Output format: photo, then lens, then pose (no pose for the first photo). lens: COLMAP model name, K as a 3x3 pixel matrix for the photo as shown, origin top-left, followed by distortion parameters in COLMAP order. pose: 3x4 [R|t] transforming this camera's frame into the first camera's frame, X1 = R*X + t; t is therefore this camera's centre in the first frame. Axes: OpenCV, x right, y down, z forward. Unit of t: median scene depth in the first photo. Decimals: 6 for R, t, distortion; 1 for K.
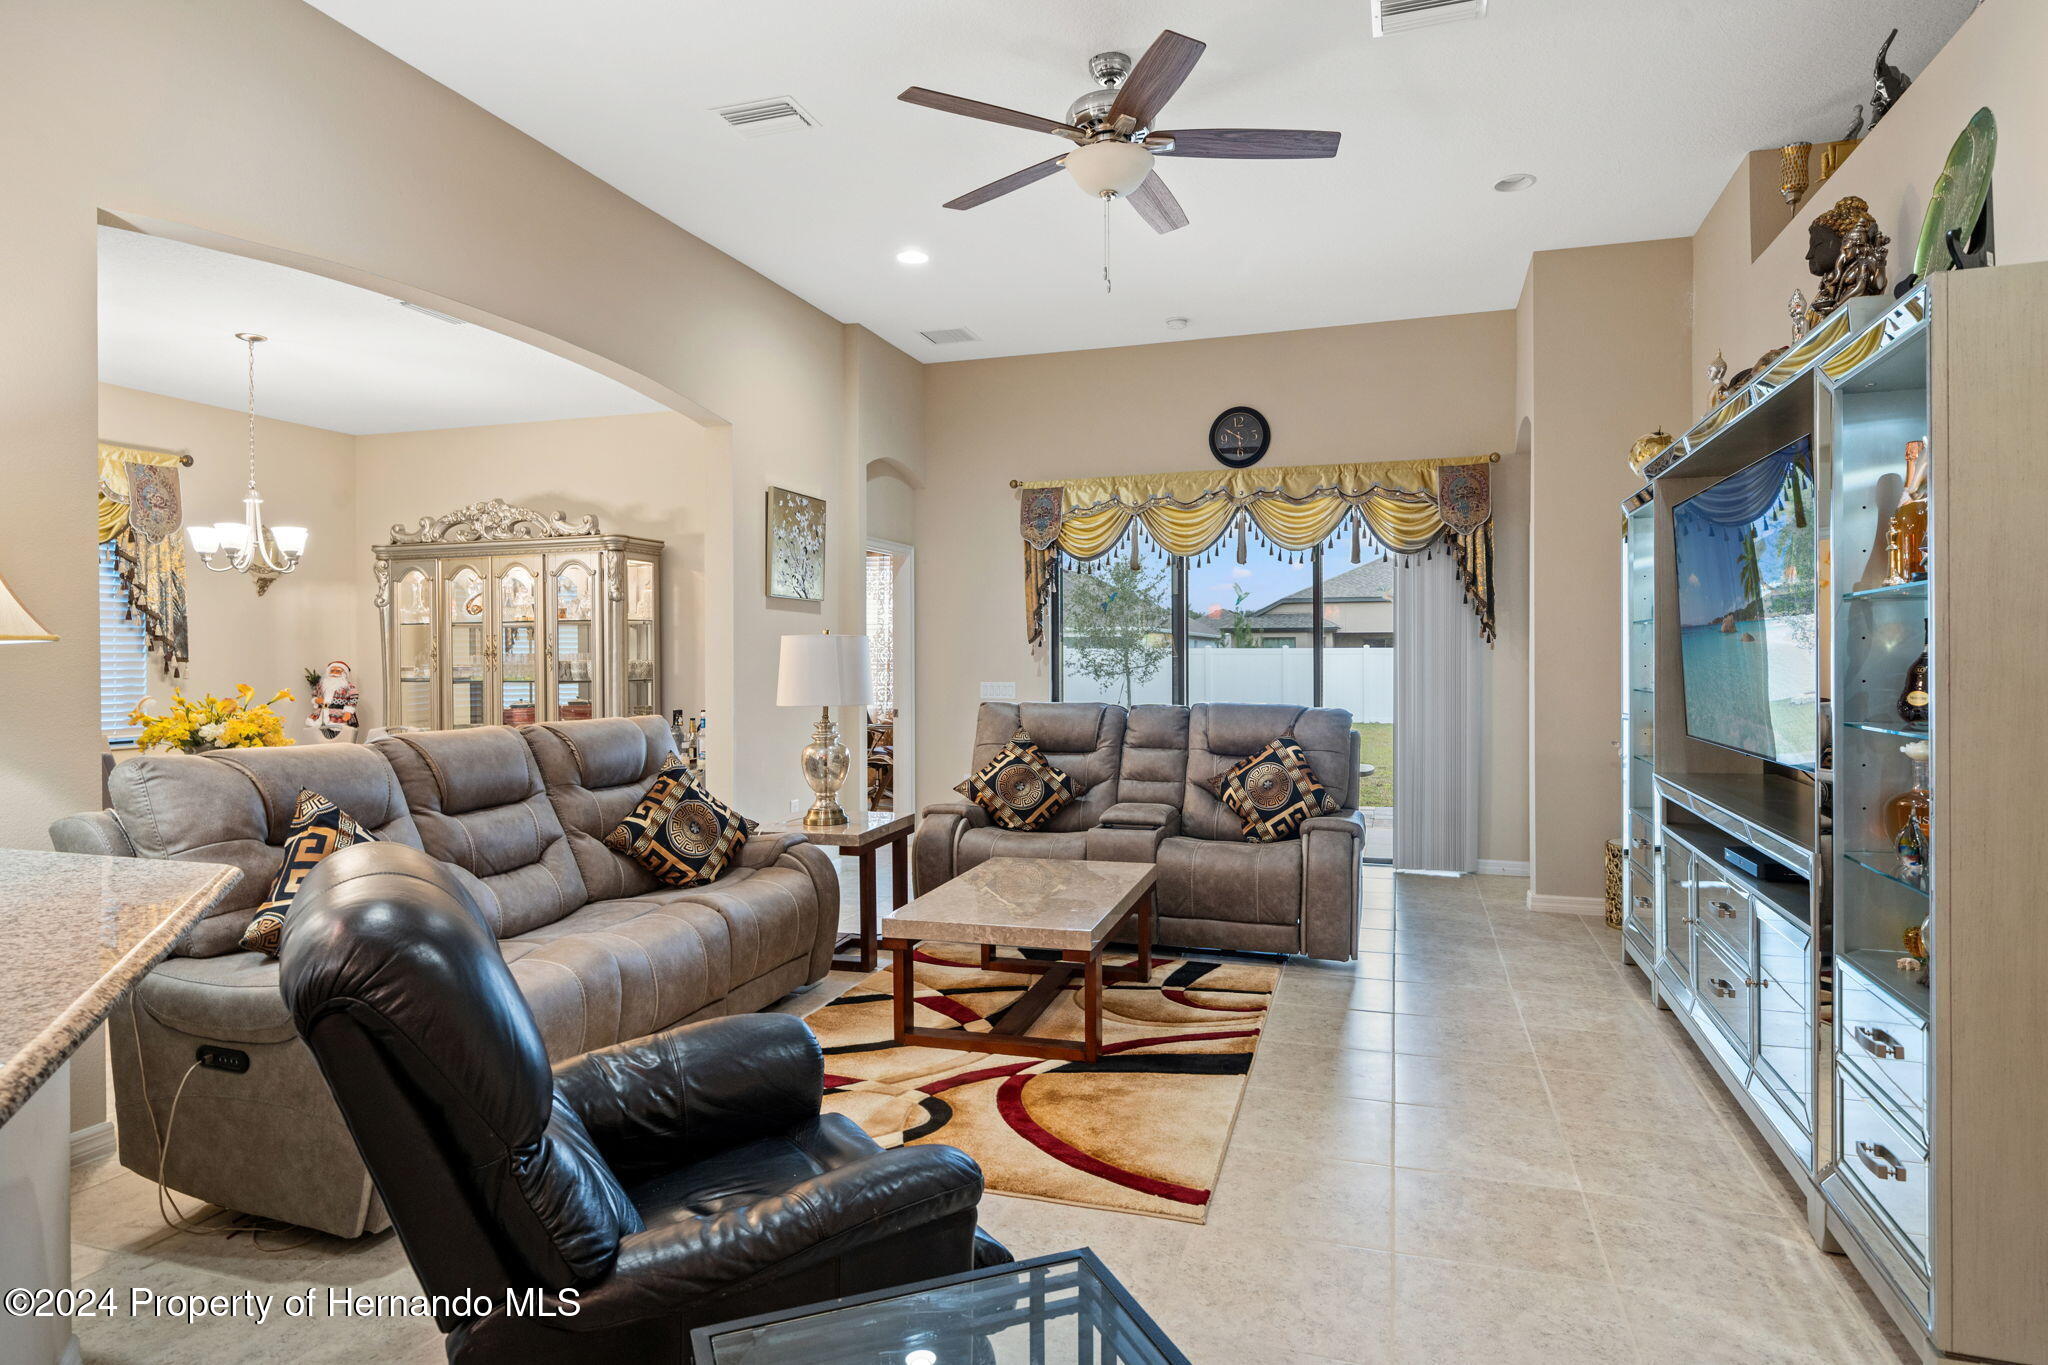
lens RADIAL K [[1033.1, 0, 1024.0], [0, 1033.1, 682.5], [0, 0, 1]] dist [-0.000481, 0.000138]
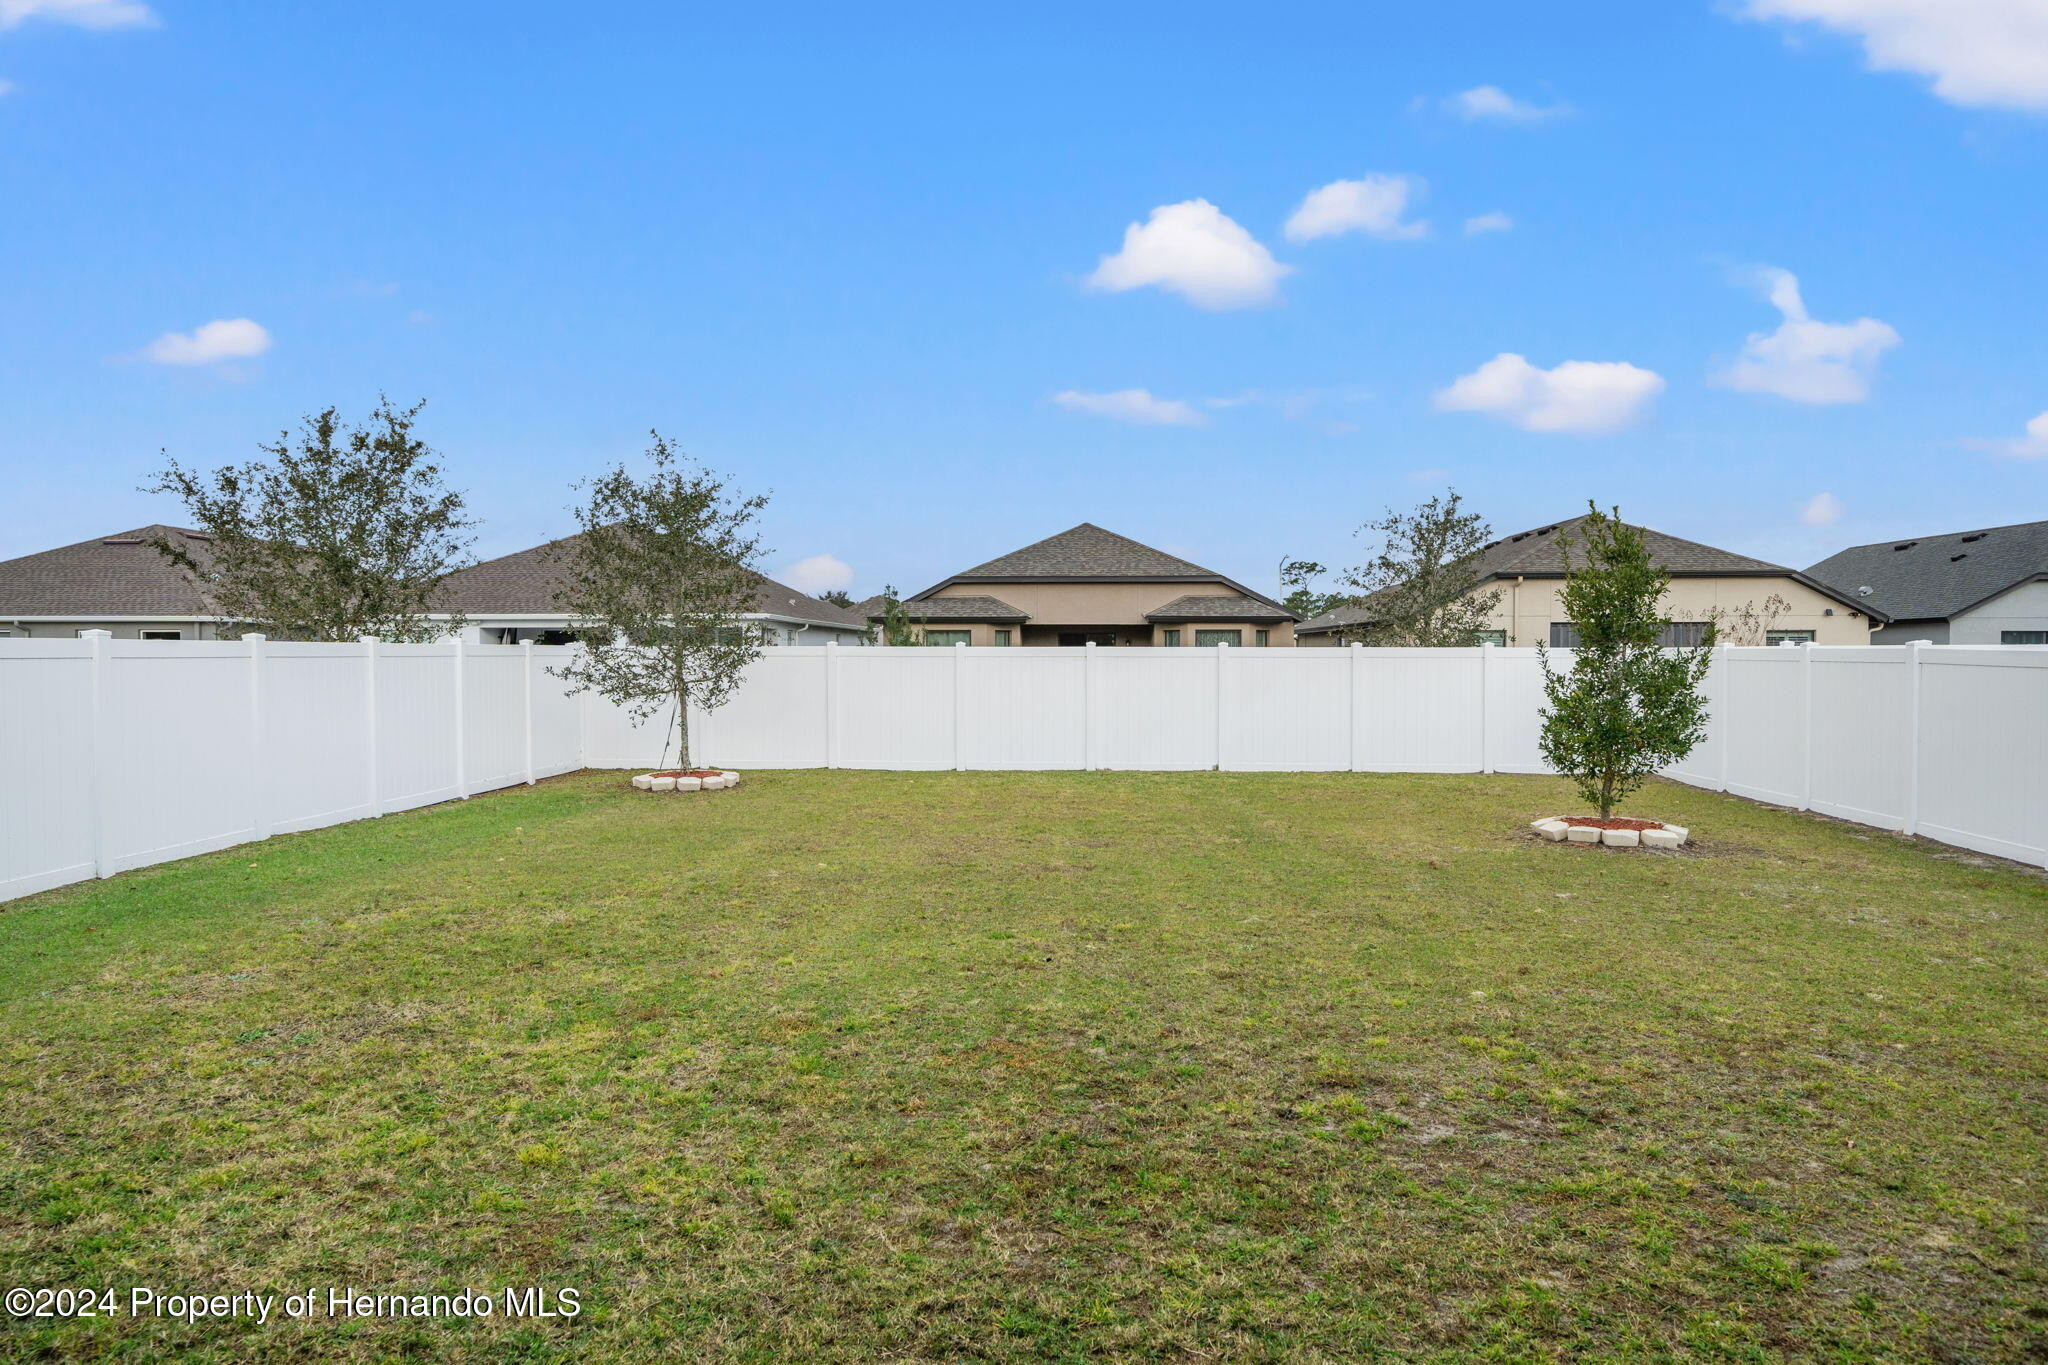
lens RADIAL K [[1033.1, 0, 1024.0], [0, 1033.1, 682.5], [0, 0, 1]] dist [-0.000481, 0.000138]
pose [[0.950191, -0.005206, 0.311626, 0.095245], [0.003664, 0.999978, 0.005533, -0.014898], [-0.311648, -0.004115, 0.950189, 0.394612]]
